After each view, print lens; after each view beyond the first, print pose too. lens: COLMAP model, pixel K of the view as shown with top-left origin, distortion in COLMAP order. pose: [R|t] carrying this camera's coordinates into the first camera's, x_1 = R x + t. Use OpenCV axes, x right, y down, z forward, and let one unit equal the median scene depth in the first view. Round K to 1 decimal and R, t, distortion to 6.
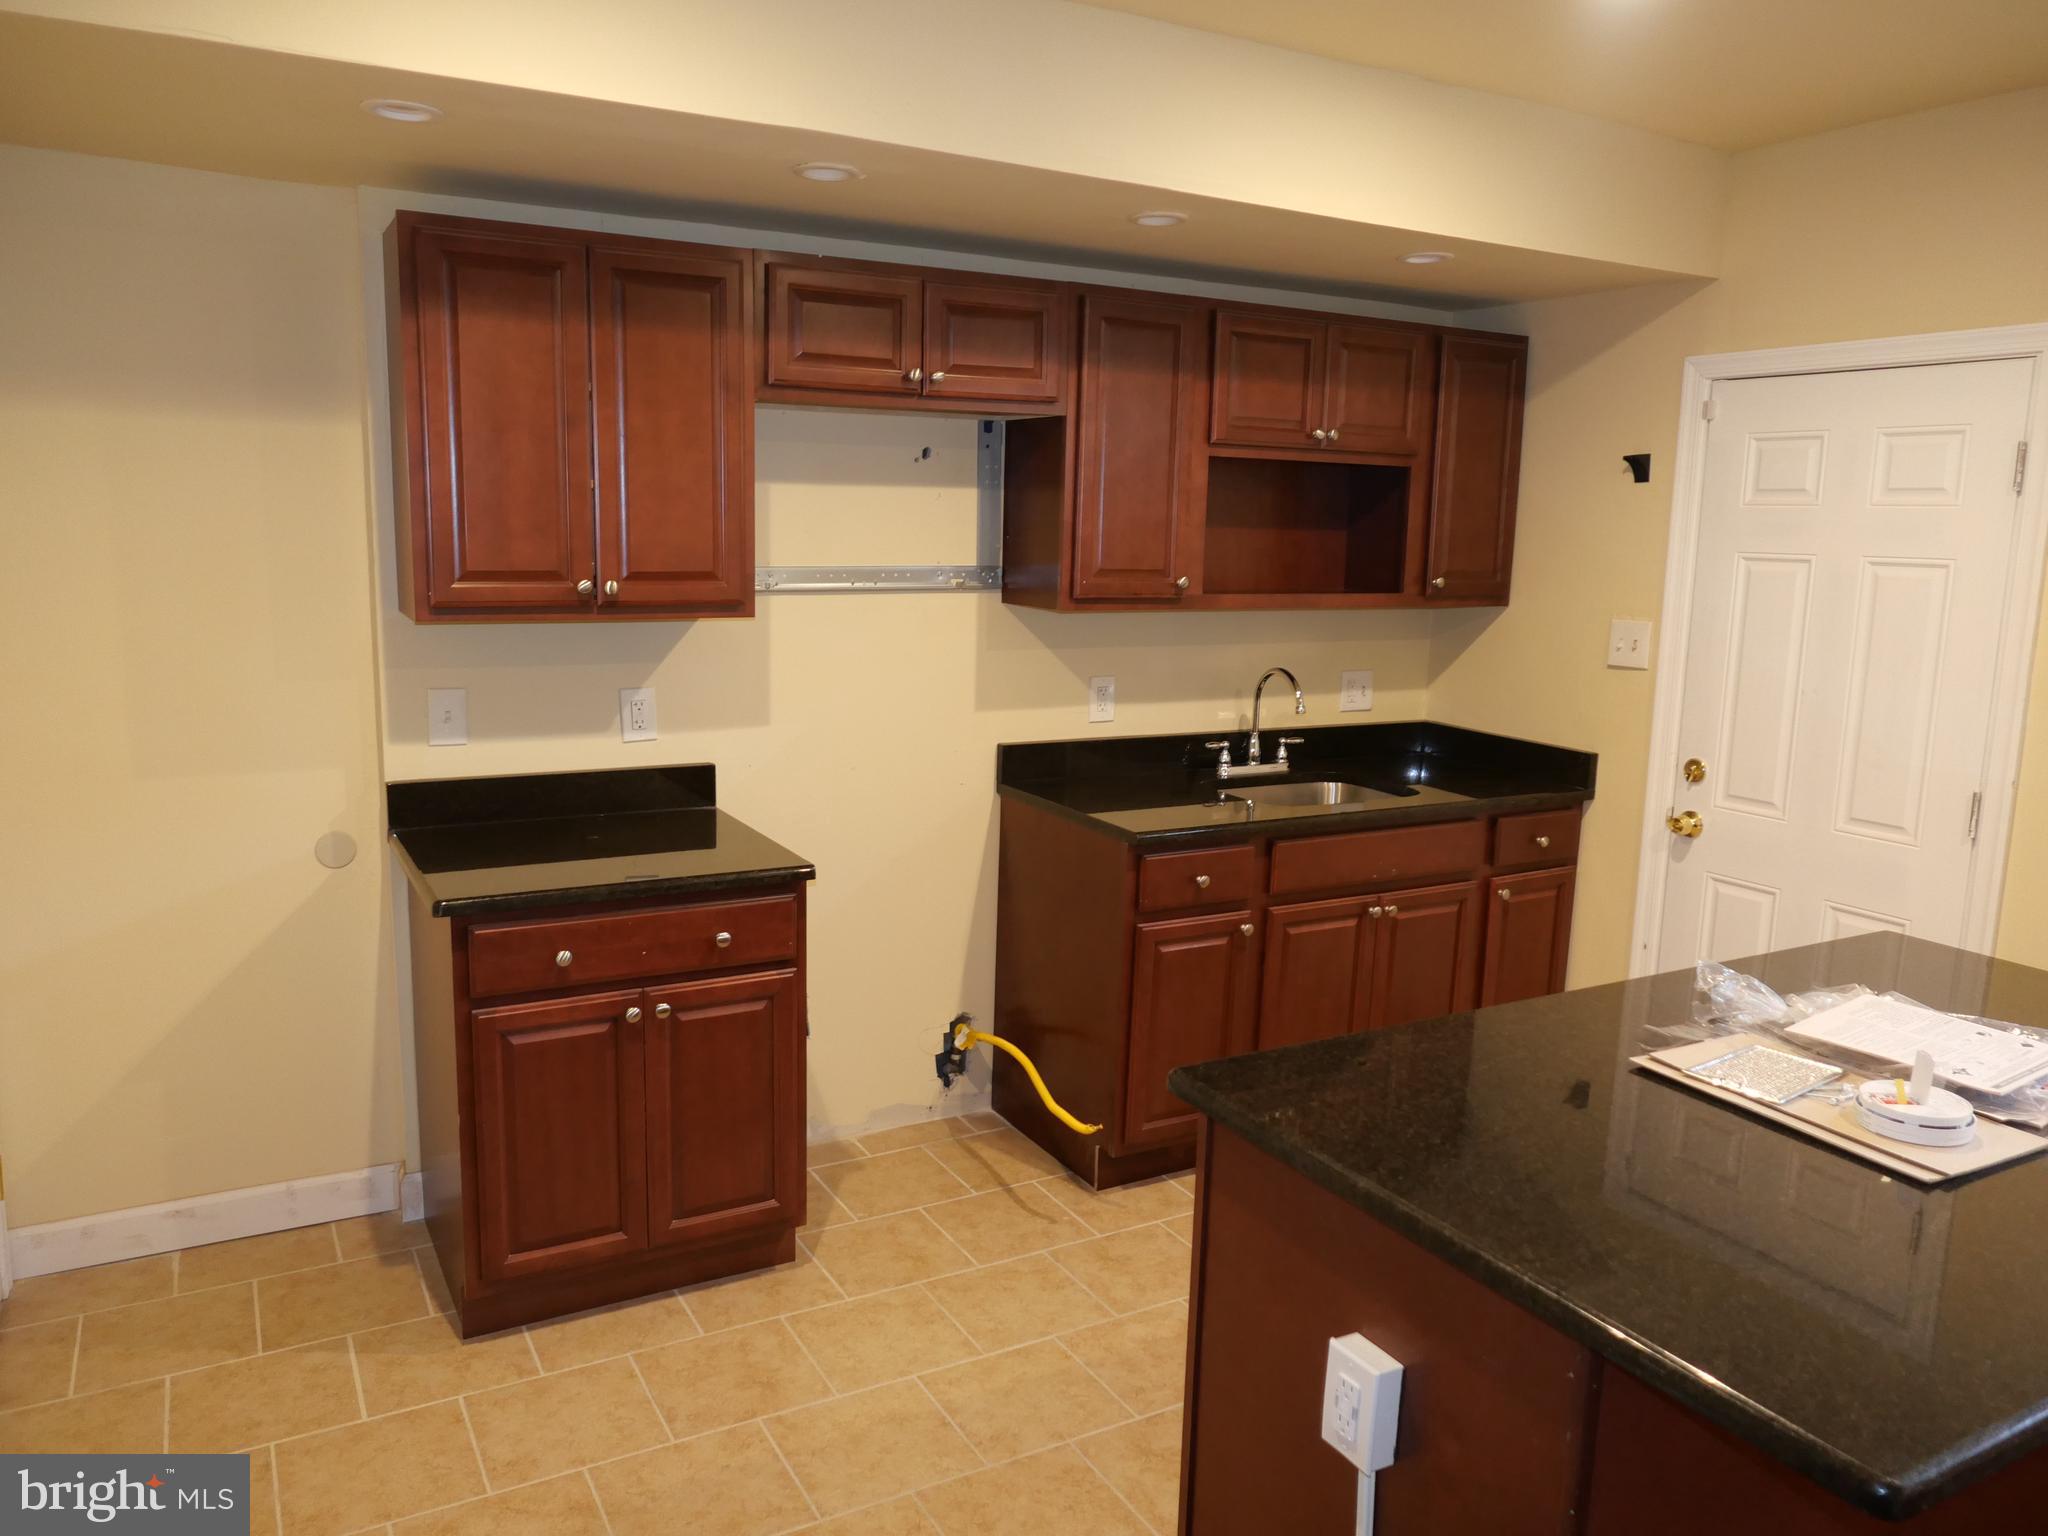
lens RADIAL K [[1468.9, 0, 1024.0], [0, 1468.9, 768.0], [0, 0, 1]] dist [-0.021202, 0.000183]
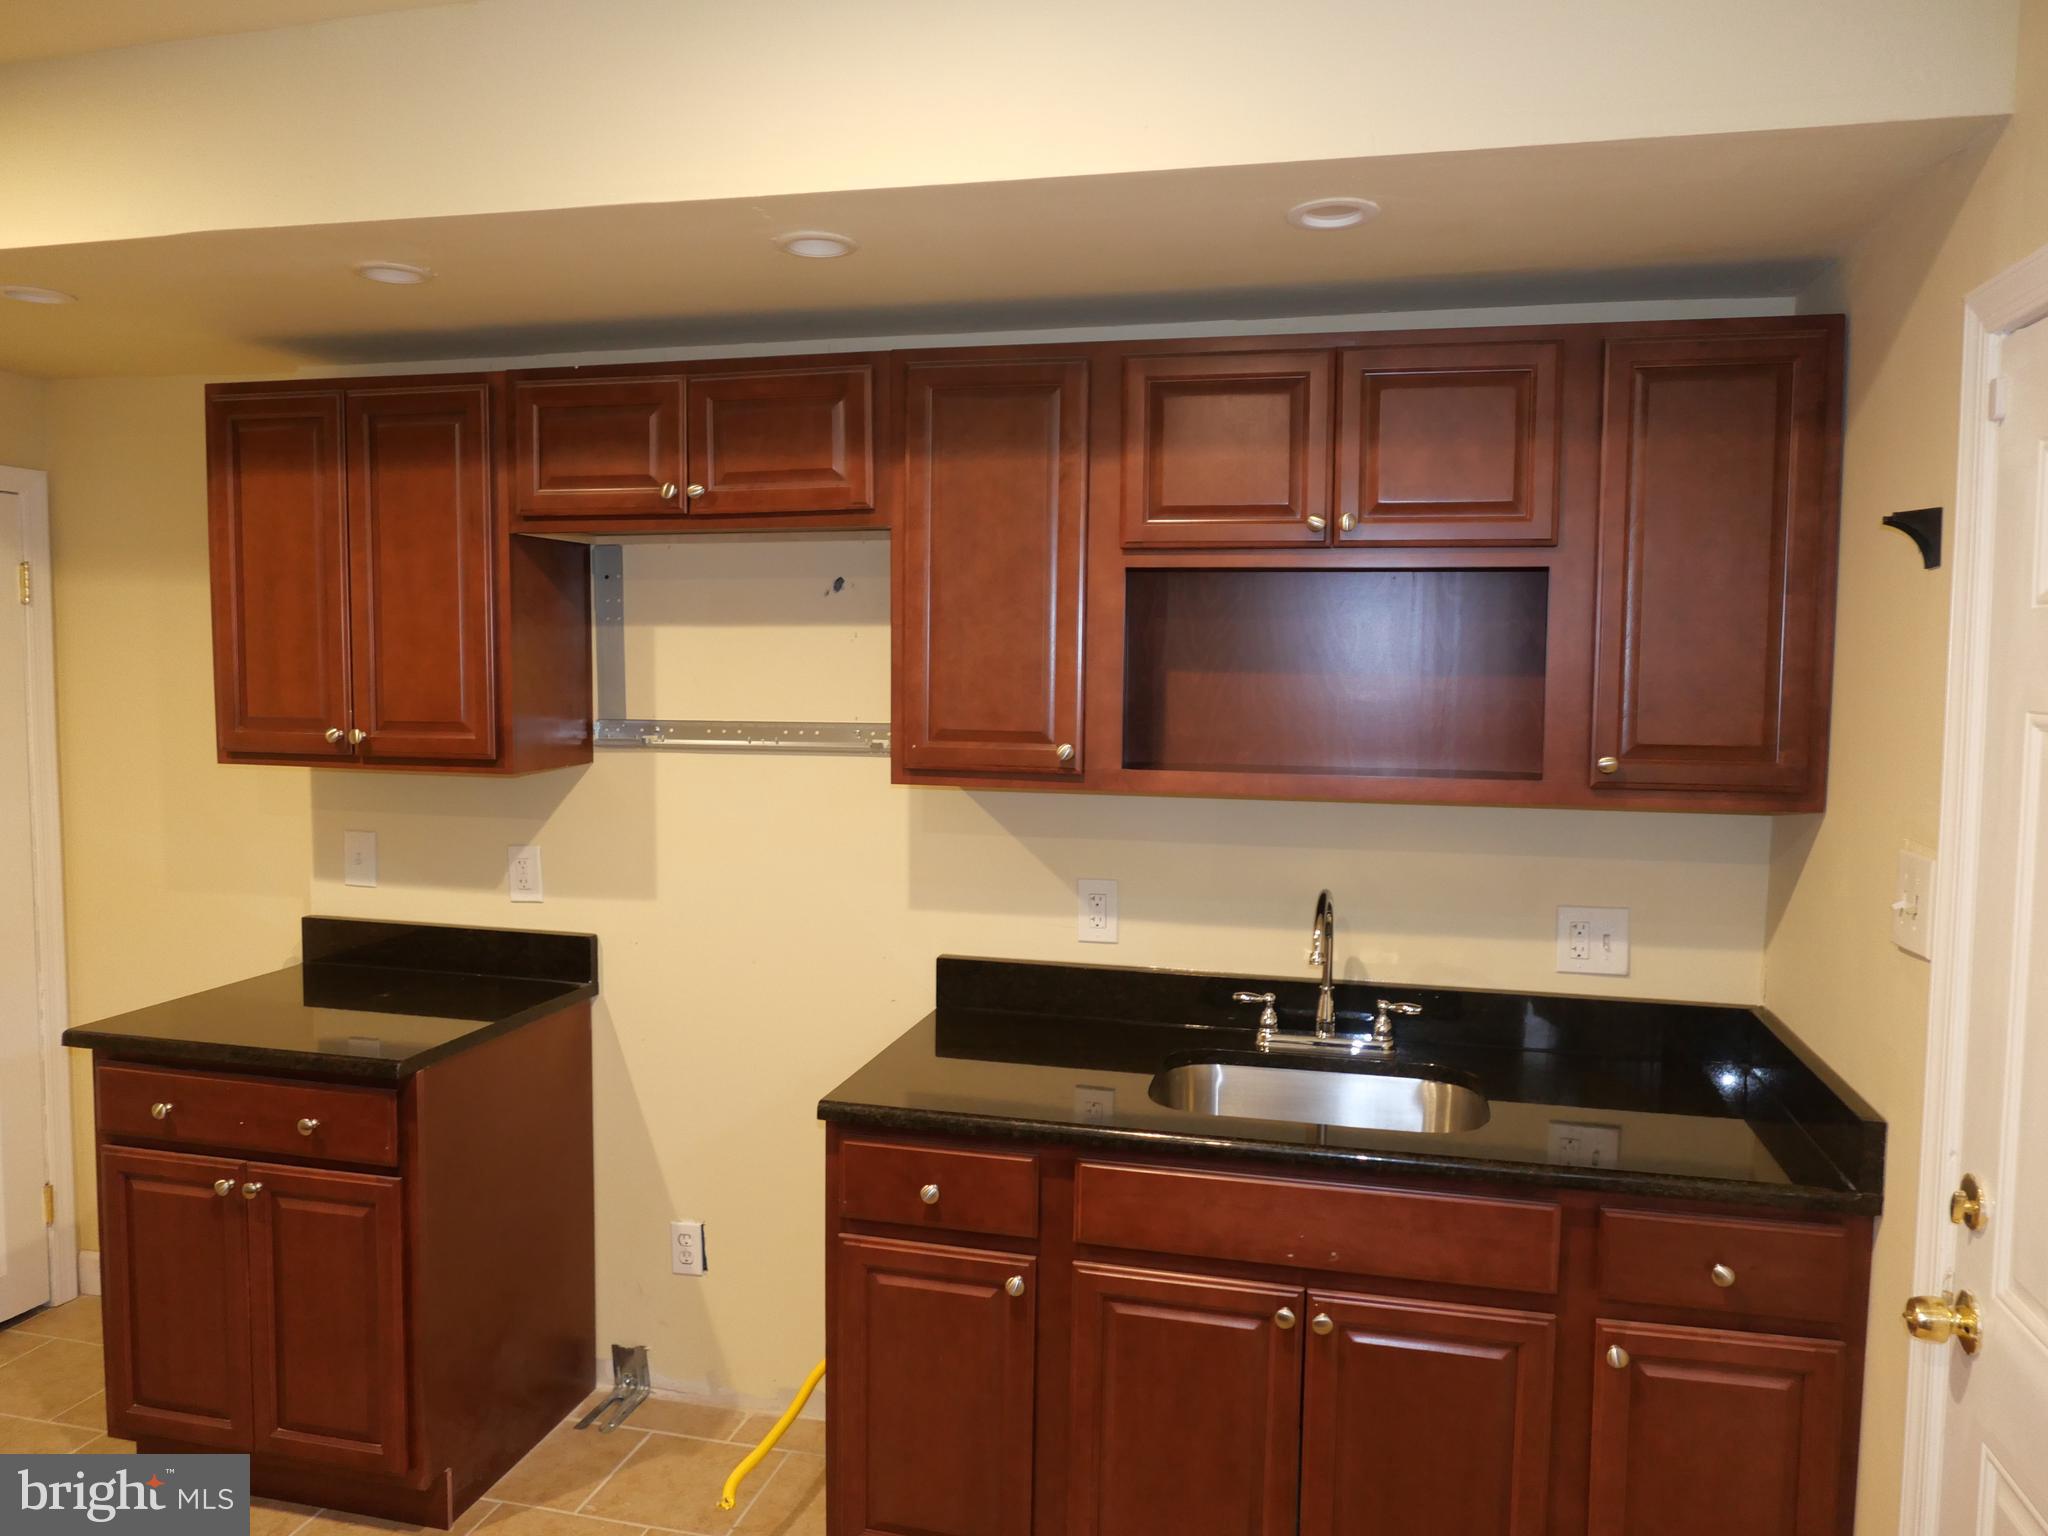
lens RADIAL K [[1466.1, 0, 1024.0], [0, 1466.1, 768.0], [0, 0, 1]] dist [-0.041221, 0.027177]
pose [[0.733084, 0.034000, -0.679287, 0.569672], [-0.109161, 0.991684, -0.068170, -0.070570], [0.671321, 0.124126, 0.730699, 0.495700]]
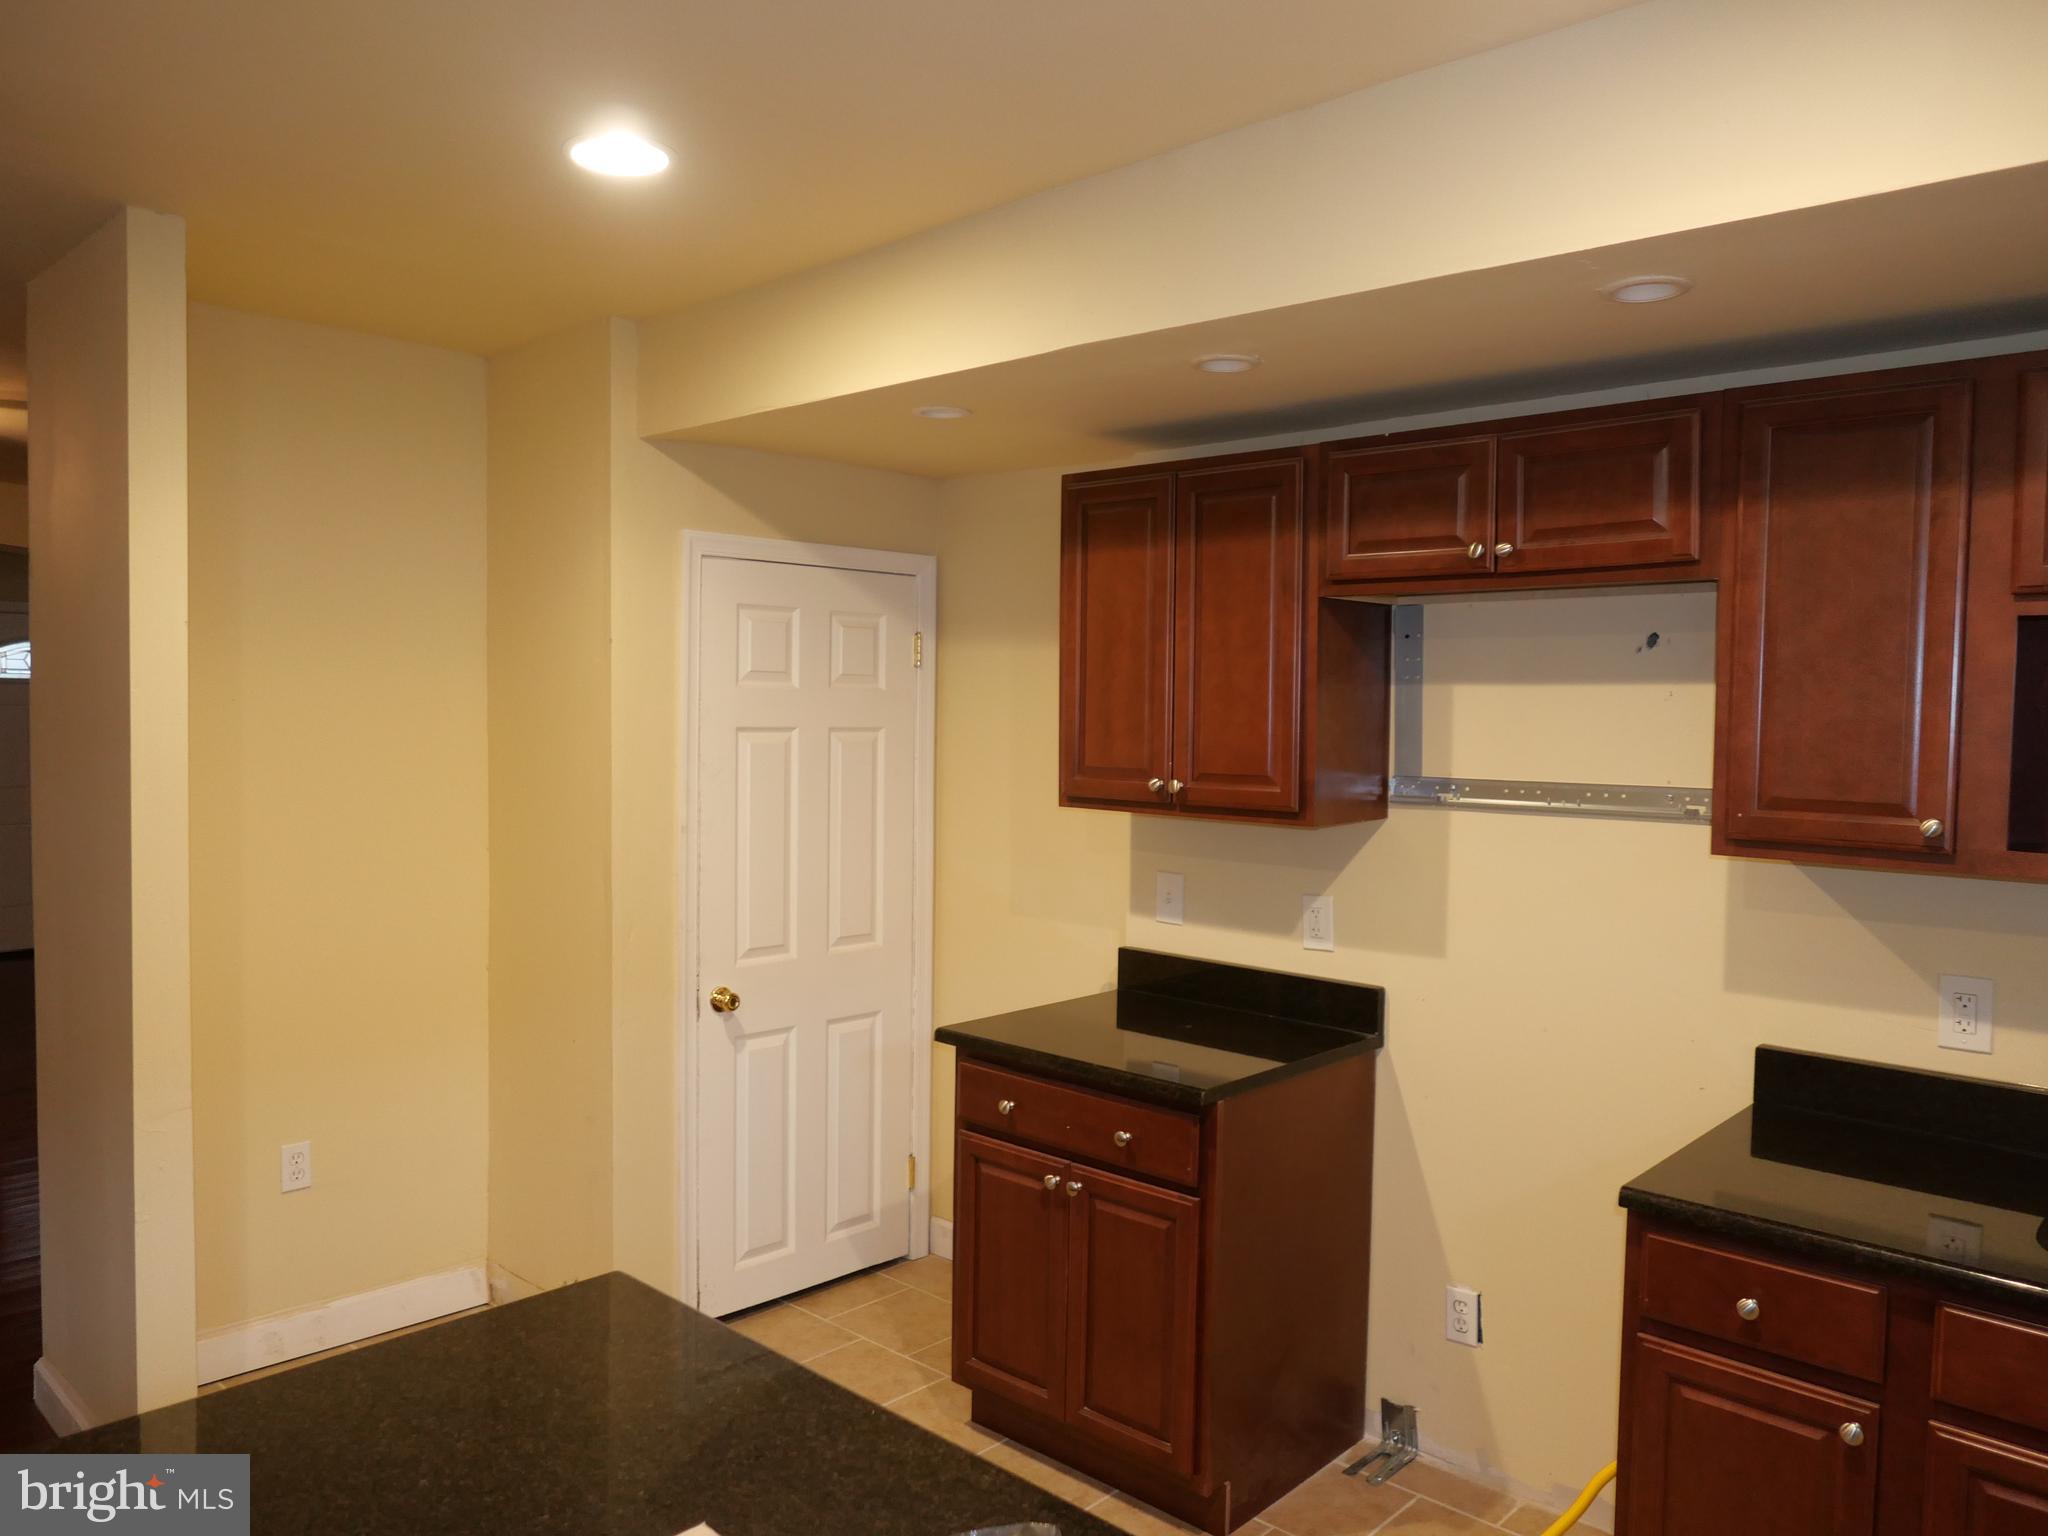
lens RADIAL K [[1466.1, 0, 1024.0], [0, 1466.1, 768.0], [0, 0, 1]] dist [-0.041221, 0.027177]
pose [[0.306399, 0.021795, -0.951654, 0.566740], [-0.168220, 0.985243, -0.031596, -0.069993], [0.936921, 0.169769, 0.305544, 0.476020]]
